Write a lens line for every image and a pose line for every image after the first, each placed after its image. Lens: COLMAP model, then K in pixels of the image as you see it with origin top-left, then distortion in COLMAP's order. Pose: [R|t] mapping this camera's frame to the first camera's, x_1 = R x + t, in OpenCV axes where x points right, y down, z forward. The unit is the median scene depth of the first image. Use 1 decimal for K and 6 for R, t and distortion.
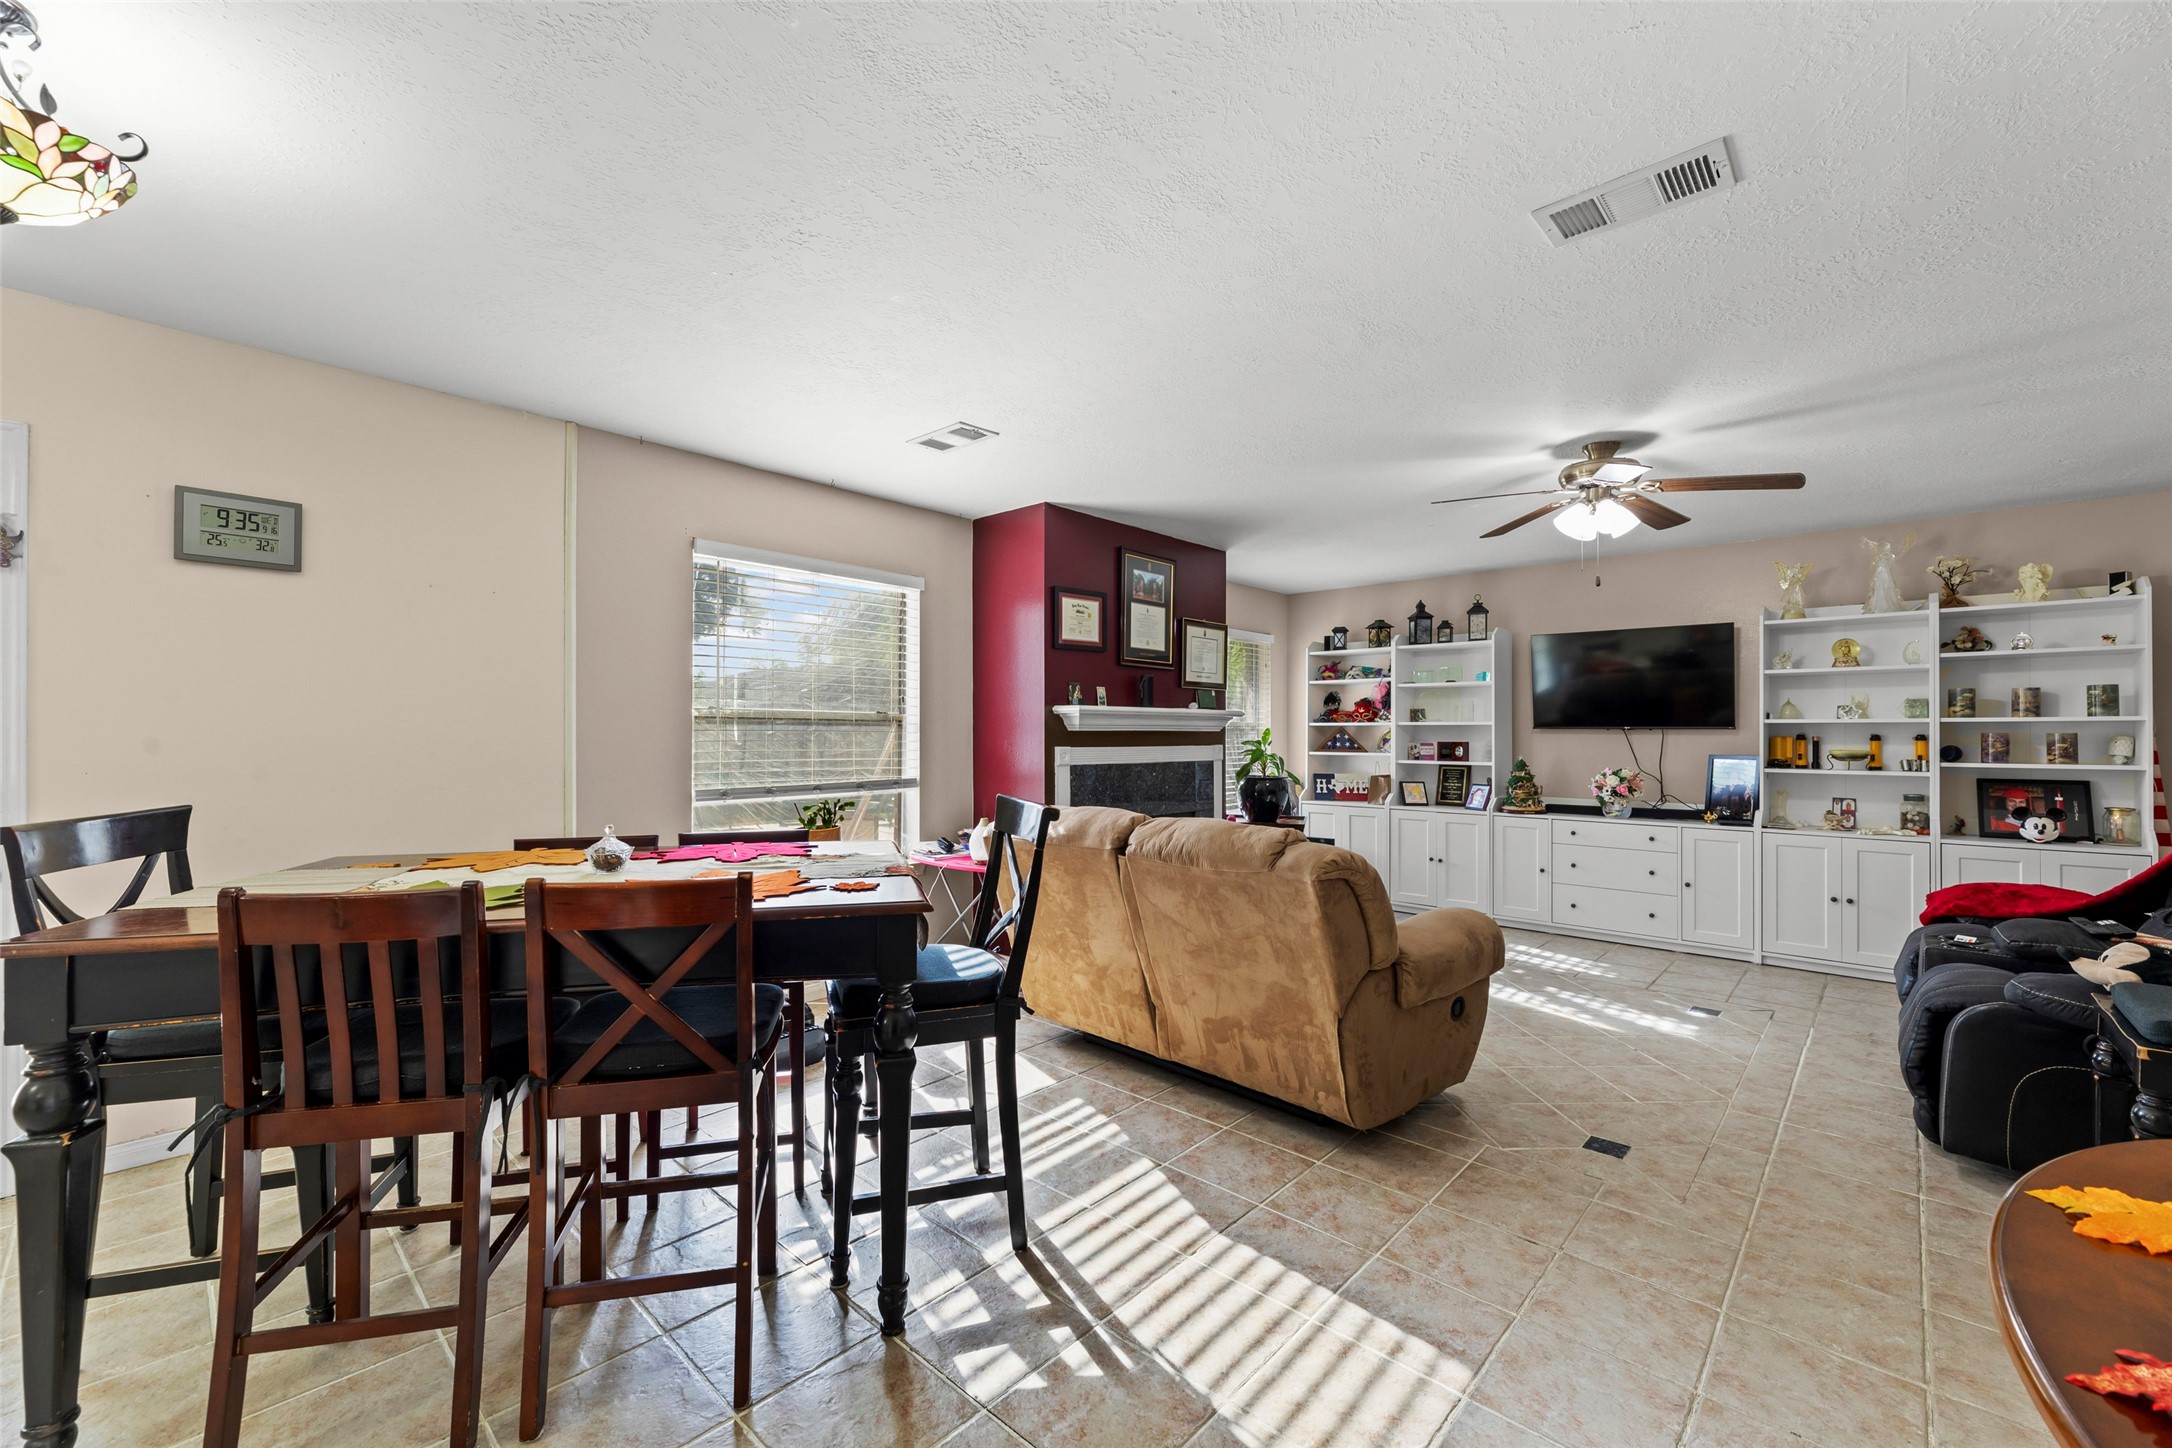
lens RADIAL K [[878.1, 0, 1088.2], [0, 878.1, 722.8], [0, 0, 1]] dist [0.003754, 0.001038]
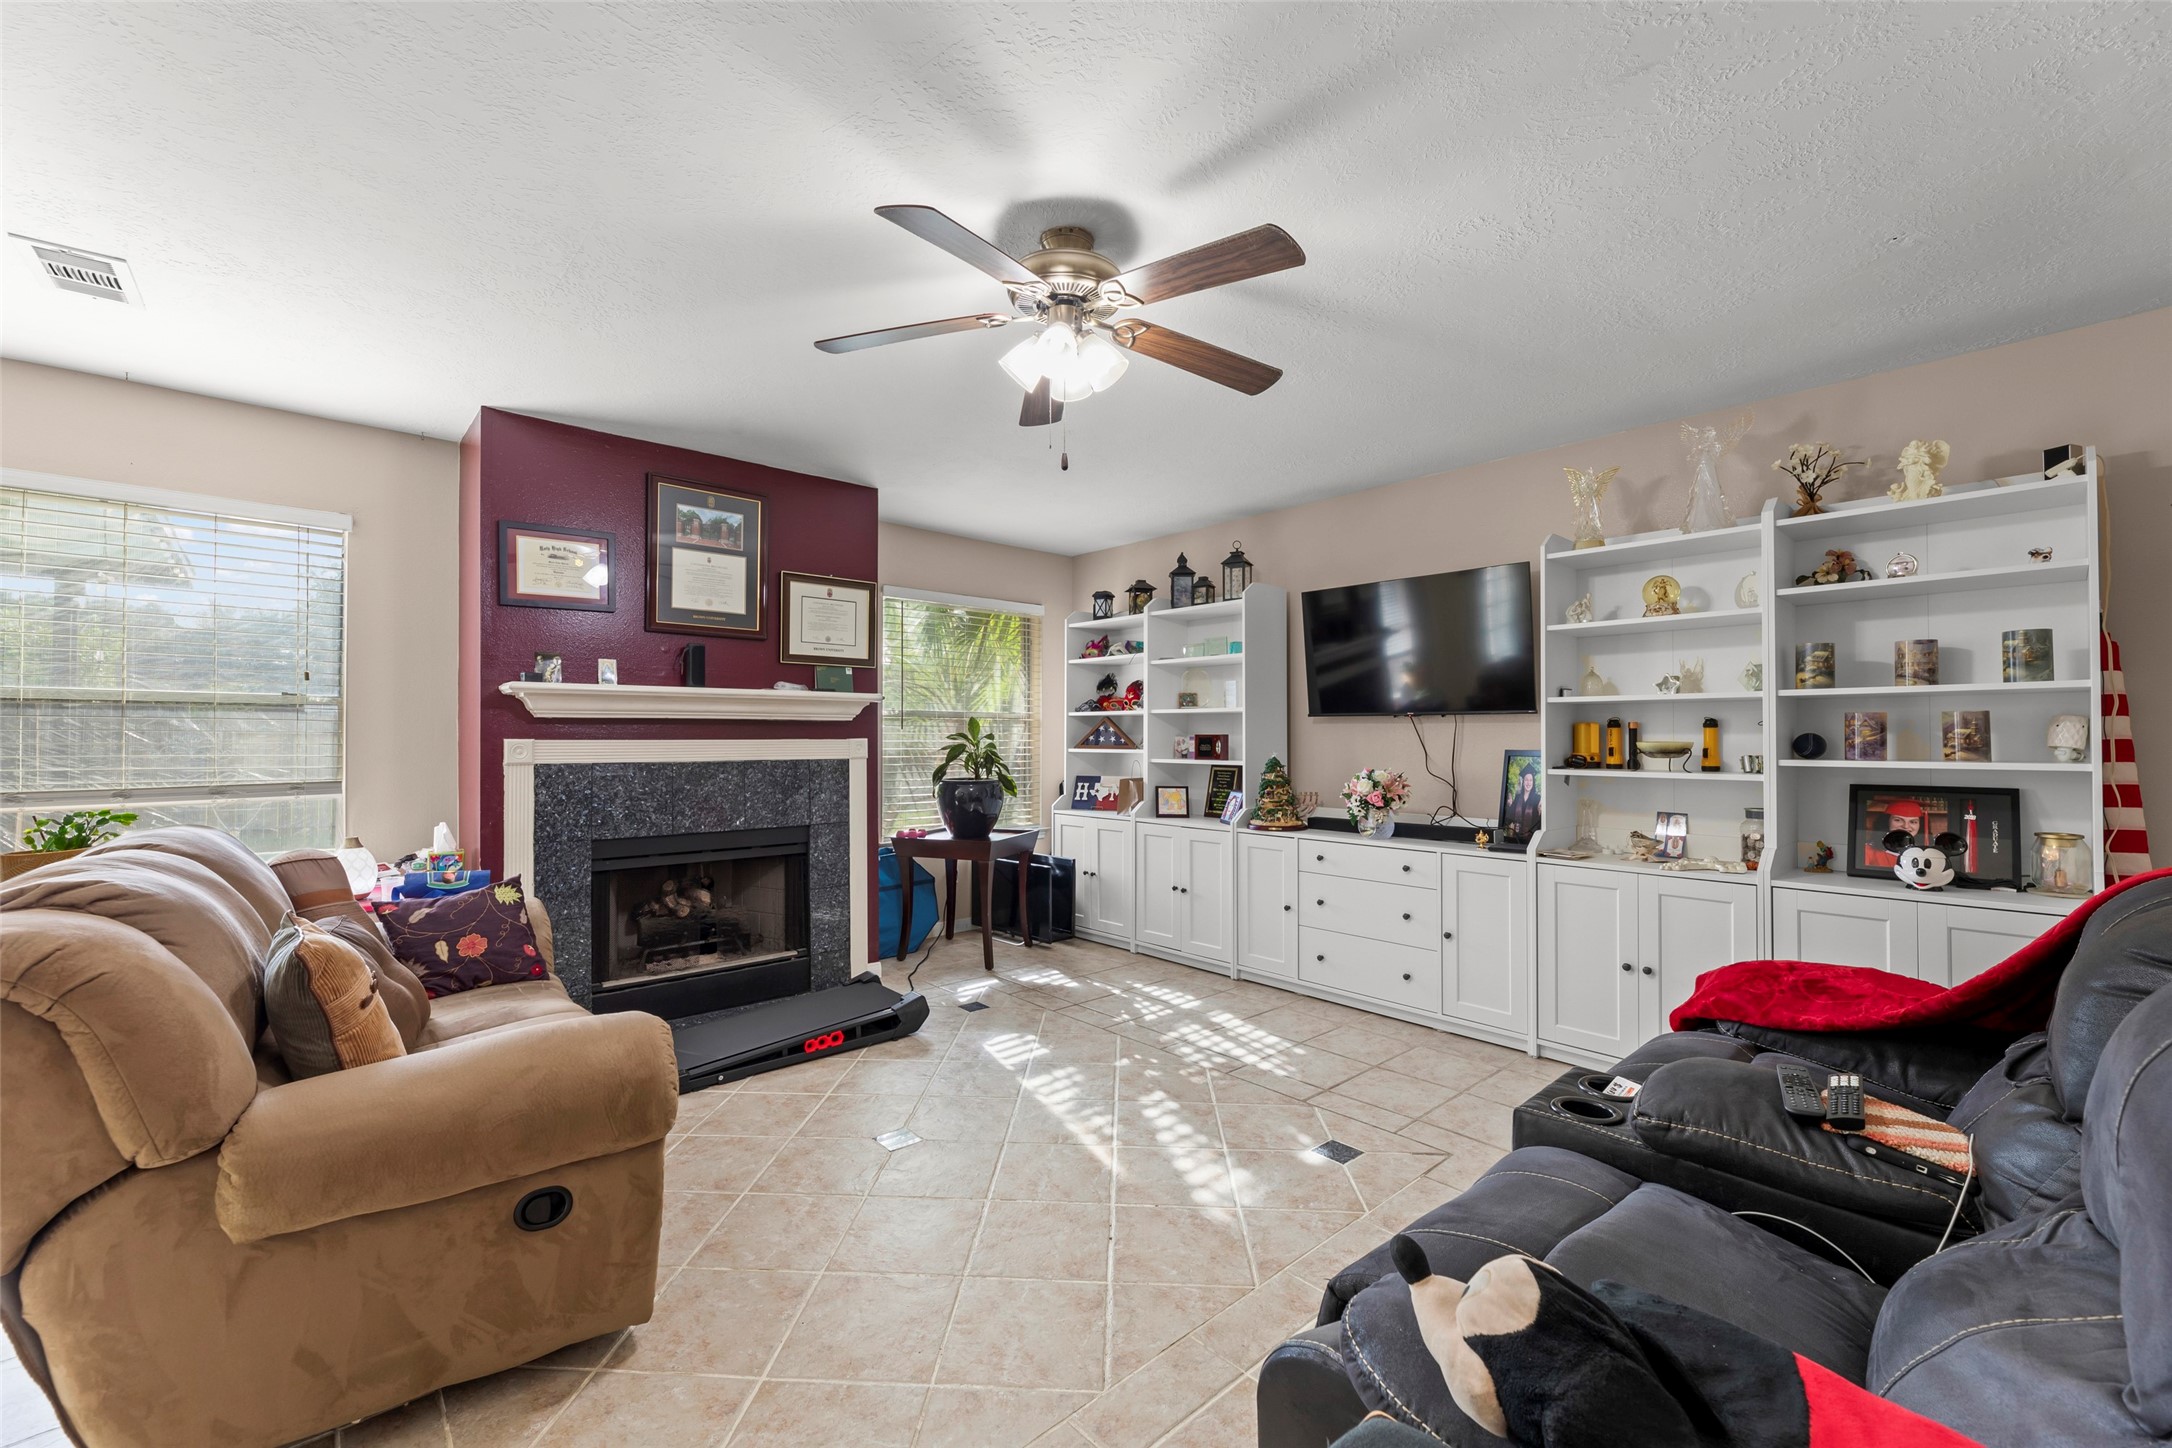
lens RADIAL K [[878.1, 0, 1088.4], [0, 878.1, 720.8], [0, 0, 1]] dist [0.003754, 0.001038]
pose [[0.995891, -0.004668, -0.090444, 0.489128], [0.004280, 0.999981, -0.004488, 0.016478], [0.090463, 0.004083, 0.995891, 0.295808]]
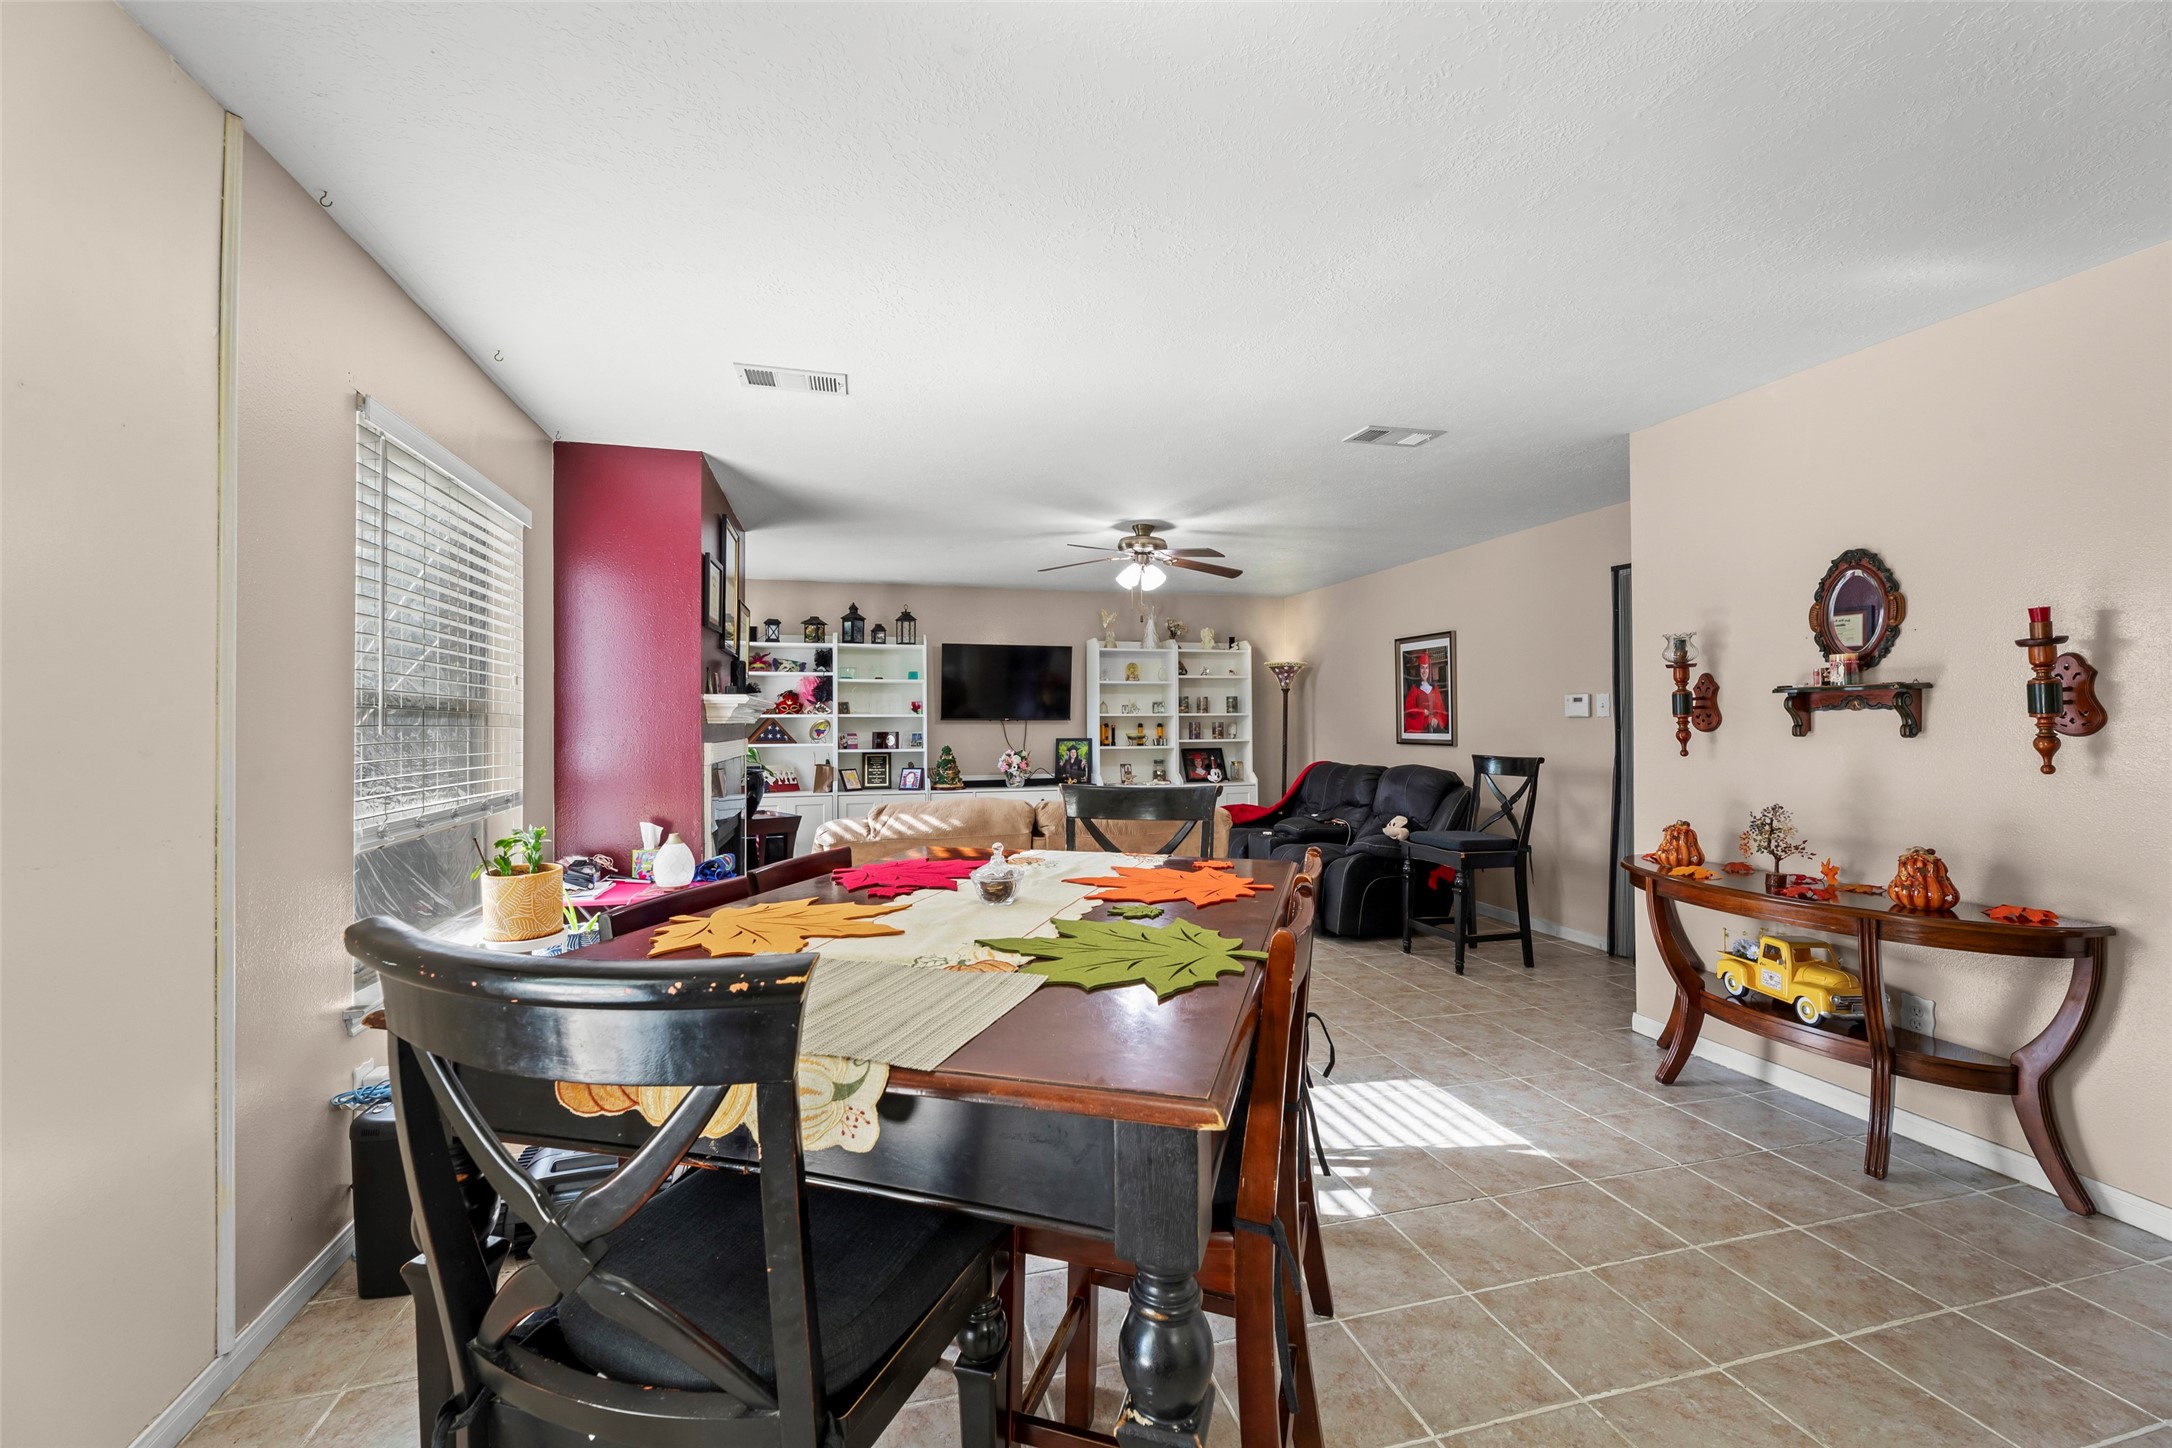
lens RADIAL K [[878.1, 0, 1081.8], [0, 878.1, 720.4], [0, 0, 1]] dist [0.003754, 0.001038]
pose [[0.539741, -0.002229, 0.841828, -0.524038], [-0.004207, 0.999977, 0.005345, -0.000625], [-0.841821, -0.006427, 0.539719, 0.224888]]
